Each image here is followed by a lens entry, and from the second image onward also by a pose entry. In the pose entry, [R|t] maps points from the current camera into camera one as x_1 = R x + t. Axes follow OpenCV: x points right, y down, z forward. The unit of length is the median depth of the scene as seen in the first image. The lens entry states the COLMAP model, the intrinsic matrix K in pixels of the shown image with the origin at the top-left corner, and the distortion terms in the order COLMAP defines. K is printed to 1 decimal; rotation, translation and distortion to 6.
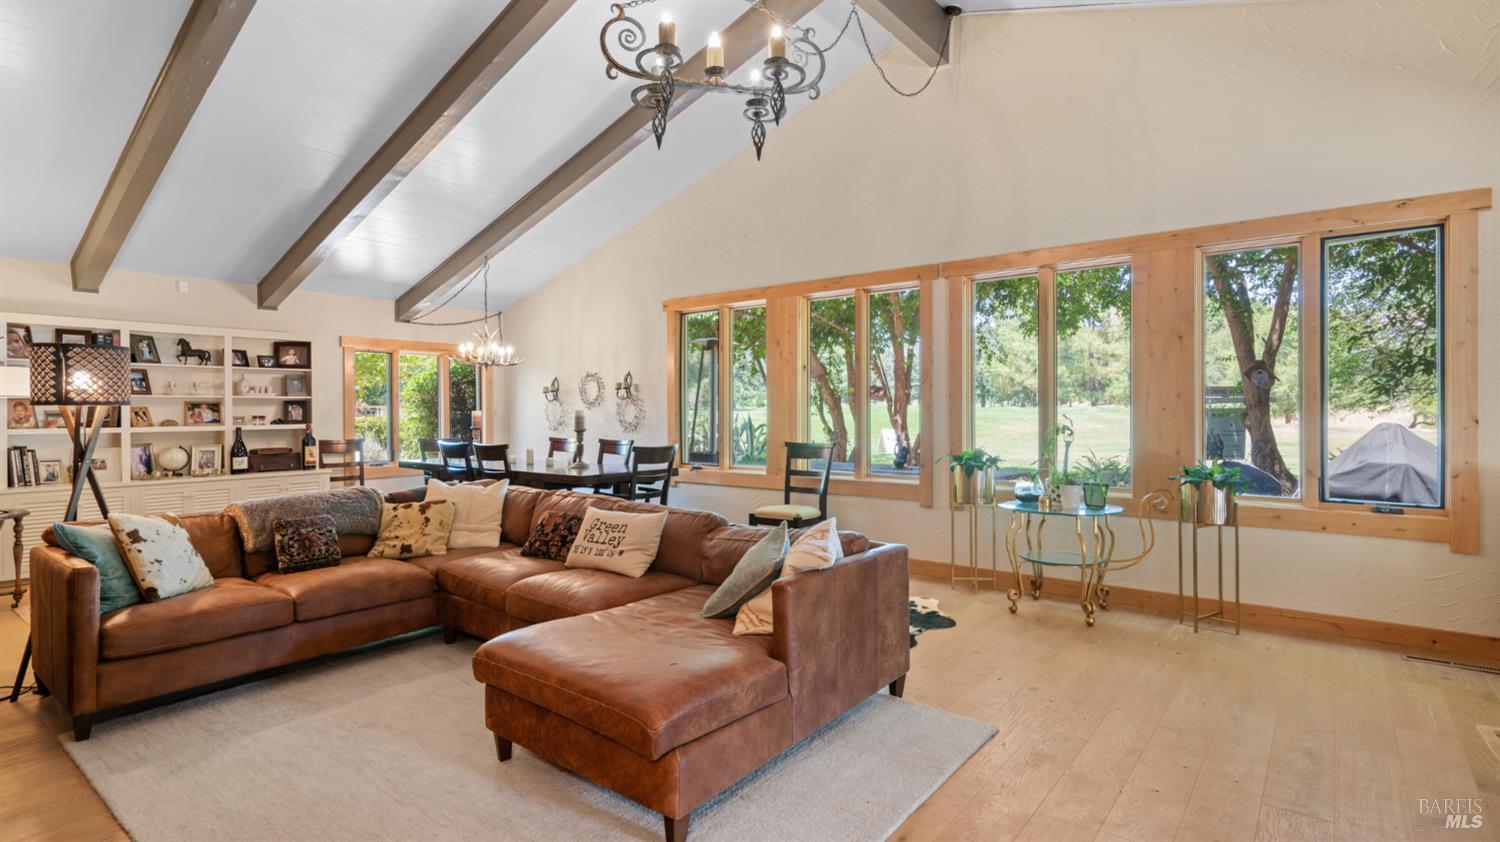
lens RADIAL K [[729.7, 0, 755.9], [0, 729.7, 416.5], [0, 0, 1]] dist [-0.013742, -0.001561]
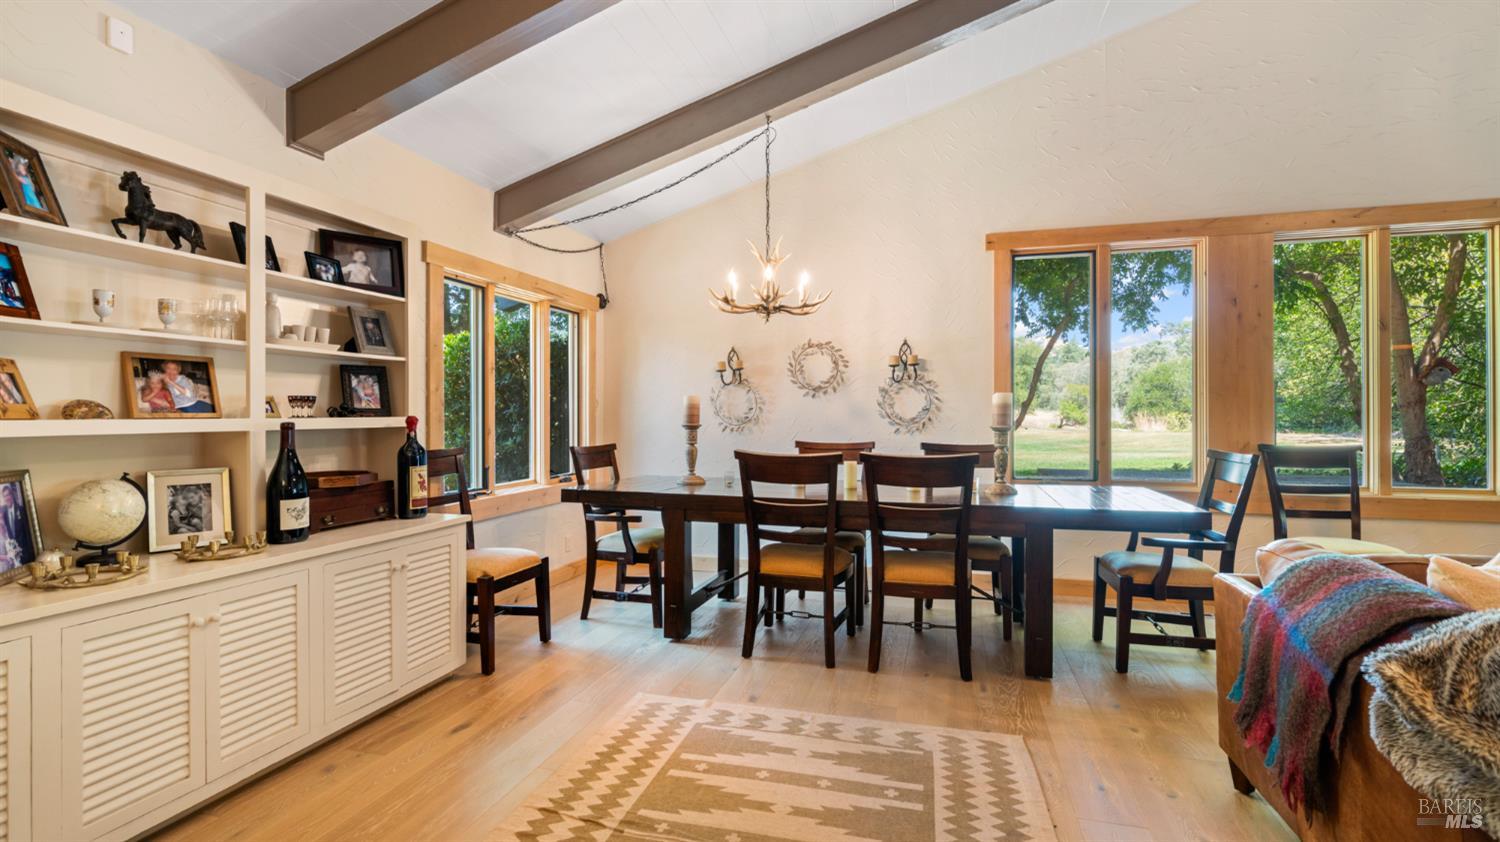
lens RADIAL K [[688.5, 0, 752.5], [0, 688.5, 416.0], [0, 0, 1]] dist [-0.017271, 0.004440]
pose [[0.925464, 0.005188, 0.378800, -0.598678], [-0.002790, 0.999972, -0.006879, 0.012563], [-0.378825, 0.005310, 0.925453, 0.539077]]
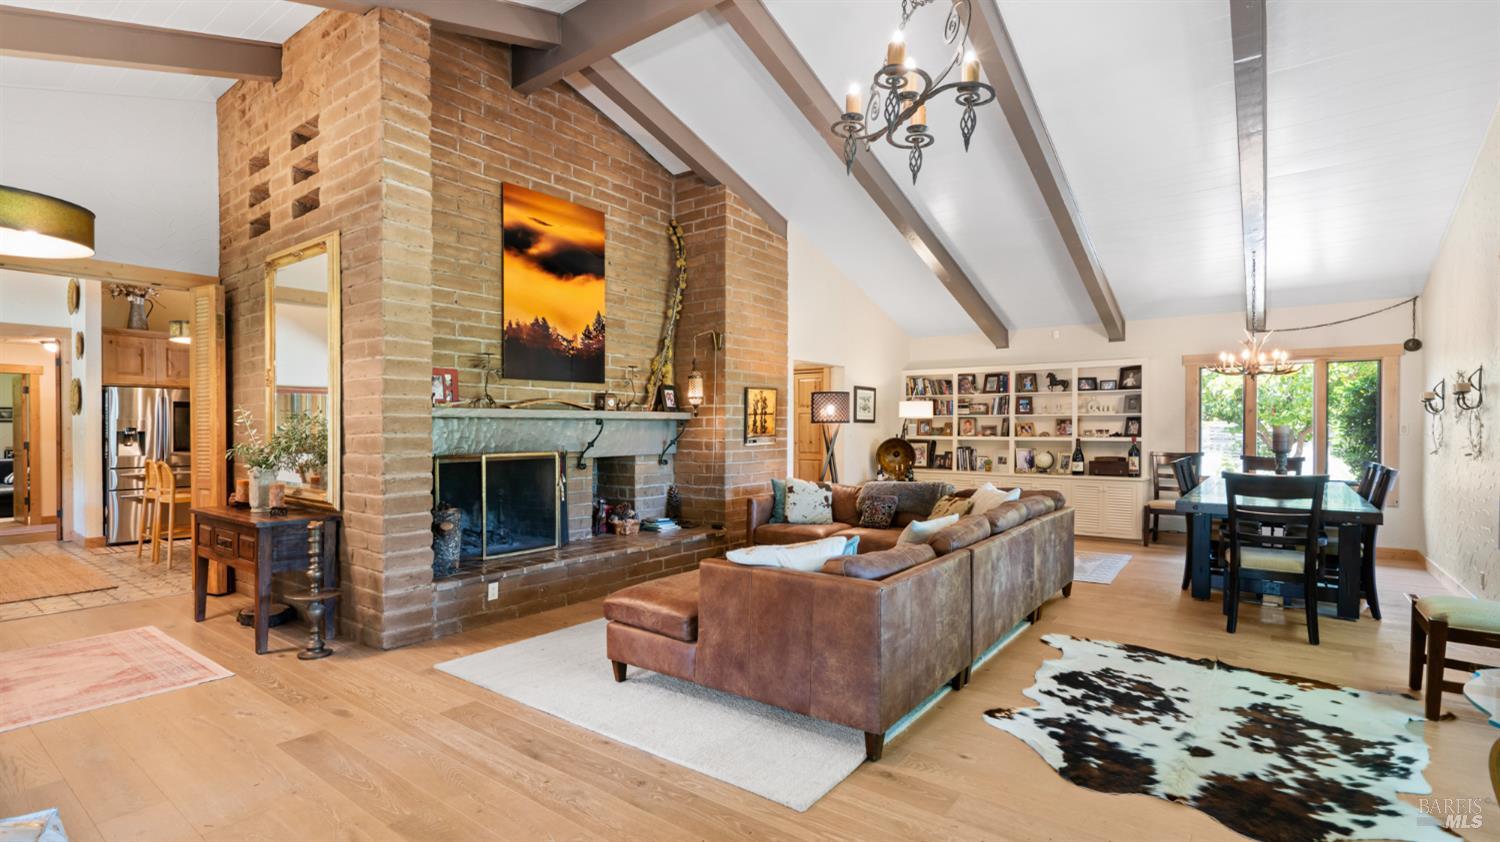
lens RADIAL K [[688.5, 0, 757.3], [0, 688.5, 427.7], [0, 0, 1]] dist [-0.017271, 0.004440]
pose [[0.026665, 0.006357, -0.999624, 0.464329], [-0.009270, 0.999938, 0.006111, -0.006120], [0.999601, 0.009103, 0.026723, 0.385866]]
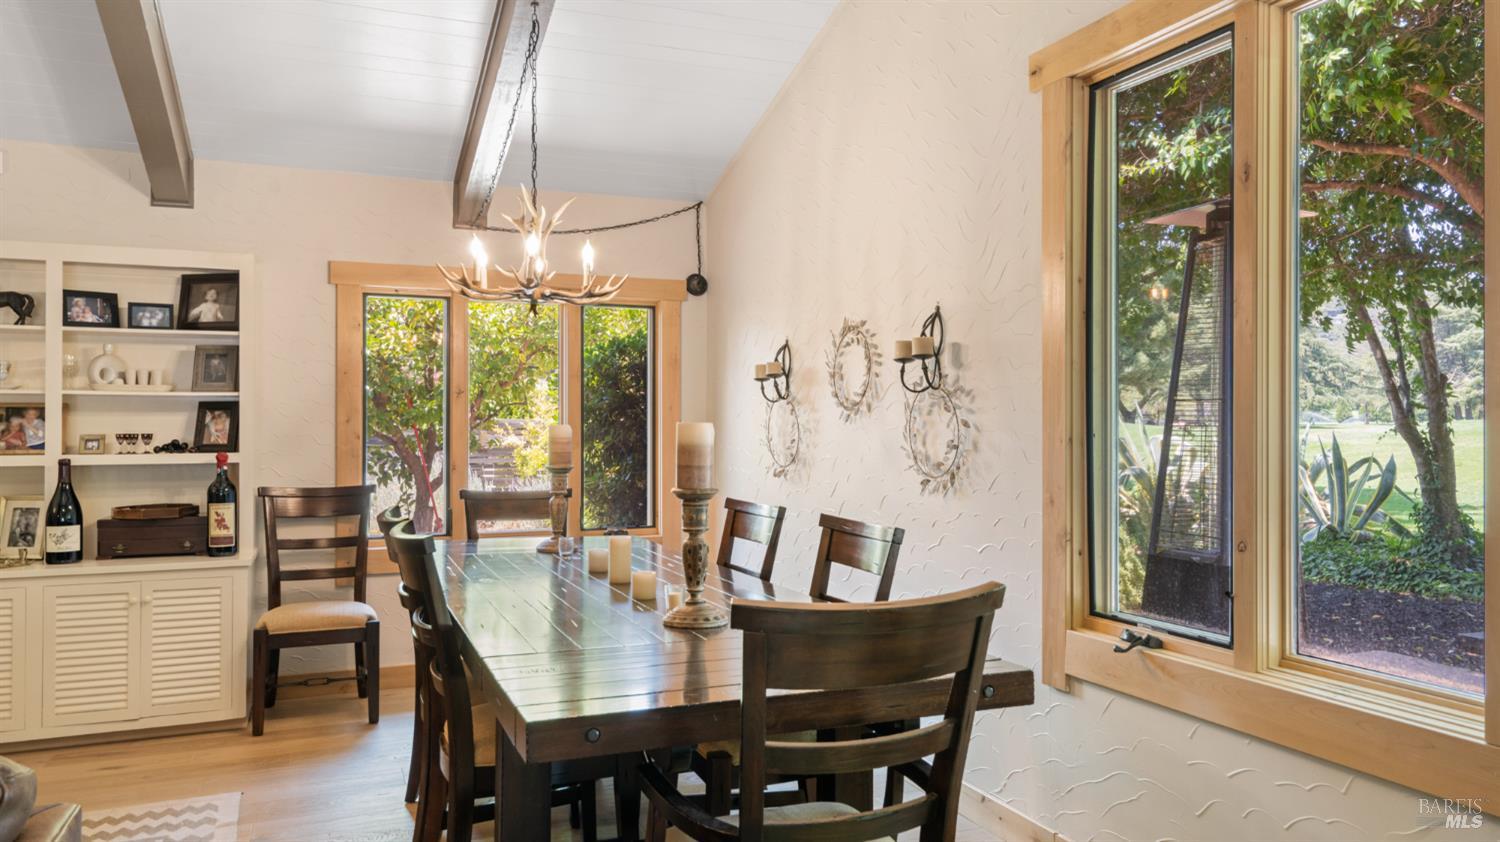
lens RADIAL K [[1042.2, 0, 755.7], [0, 1042.2, 421.6], [0, 0, 1]] dist [-0.004780, -0.000268]
pose [[0.873232, 0.001520, -0.487302, -0.019954], [-0.007841, 0.999909, -0.010933, -0.004670], [0.487242, 0.013368, 0.873165, 0.619180]]
